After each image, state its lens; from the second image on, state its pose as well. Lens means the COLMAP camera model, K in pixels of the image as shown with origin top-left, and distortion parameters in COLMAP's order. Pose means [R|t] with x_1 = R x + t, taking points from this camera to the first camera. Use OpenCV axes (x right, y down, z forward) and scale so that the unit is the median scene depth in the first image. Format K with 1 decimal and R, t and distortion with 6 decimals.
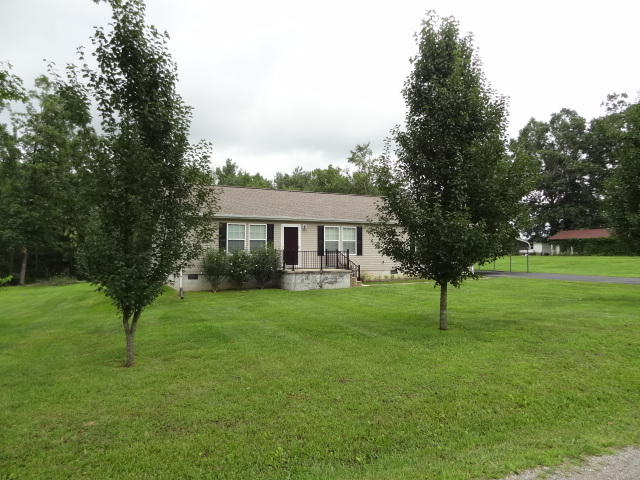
lens RADIAL K [[448.5, 0, 320.0], [0, 448.5, 240.0], [0, 0, 1]] dist [0.003294, 0.004038]
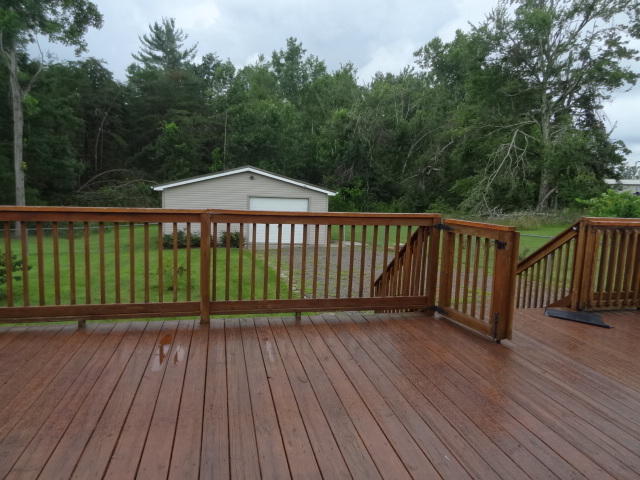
lens RADIAL K [[453.1, 0, 320.0], [0, 453.1, 240.0], [0, 0, 1]] dist [-0.009891, 0.032708]
pose [[0.969401, 0.062787, -0.237317, 0.013393], [-0.027590, 0.988479, 0.148819, 0.016354], [0.243927, -0.137718, 0.959965, 1.494754]]
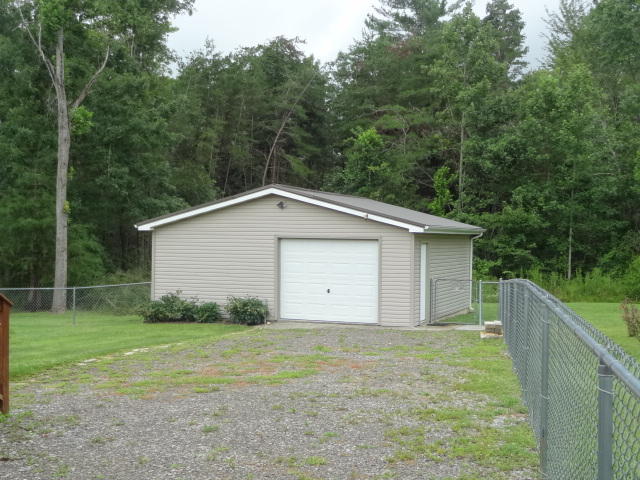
lens RADIAL K [[916.3, 0, 320.0], [0, 916.3, 240.0], [0, 0, 1]] dist [0.039239, 0.038859]
pose [[0.699904, 0.008843, -0.714182, 0.425475], [0.009020, 0.999734, 0.021219, 0.048167], [0.714180, -0.021293, 0.699638, 1.627928]]
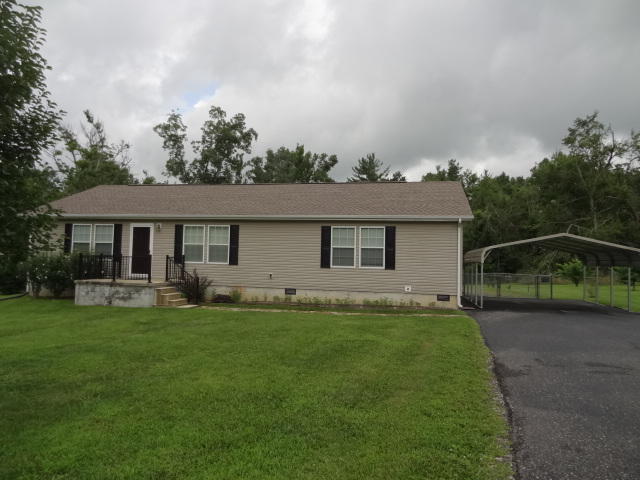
lens RADIAL K [[453.1, 0, 320.0], [0, 453.1, 240.0], [0, 0, 1]] dist [-0.009891, 0.032708]
pose [[0.774382, -0.007816, -0.632671, 0.683349], [-0.008662, 0.999699, -0.022952, 0.010304], [0.632659, 0.023253, 0.774081, 0.553059]]
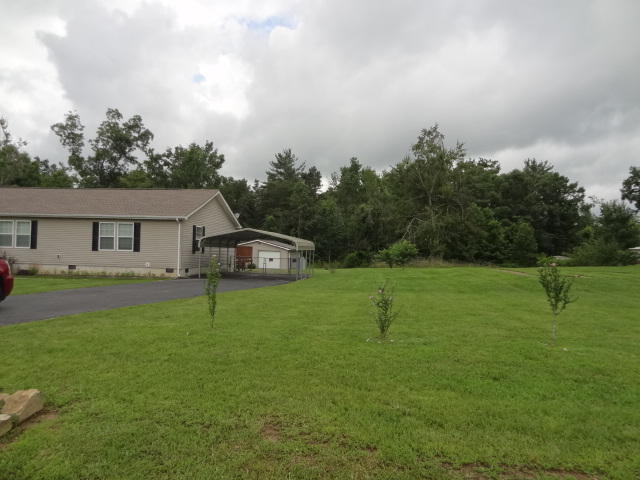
lens RADIAL K [[453.1, 0, 320.0], [0, 453.1, 240.0], [0, 0, 1]] dist [-0.009891, 0.032708]
pose [[0.825088, 0.010641, -0.564904, 1.258877], [-0.012414, 0.999923, 0.000704, 0.005902], [0.564868, 0.006431, 0.825156, 0.545216]]
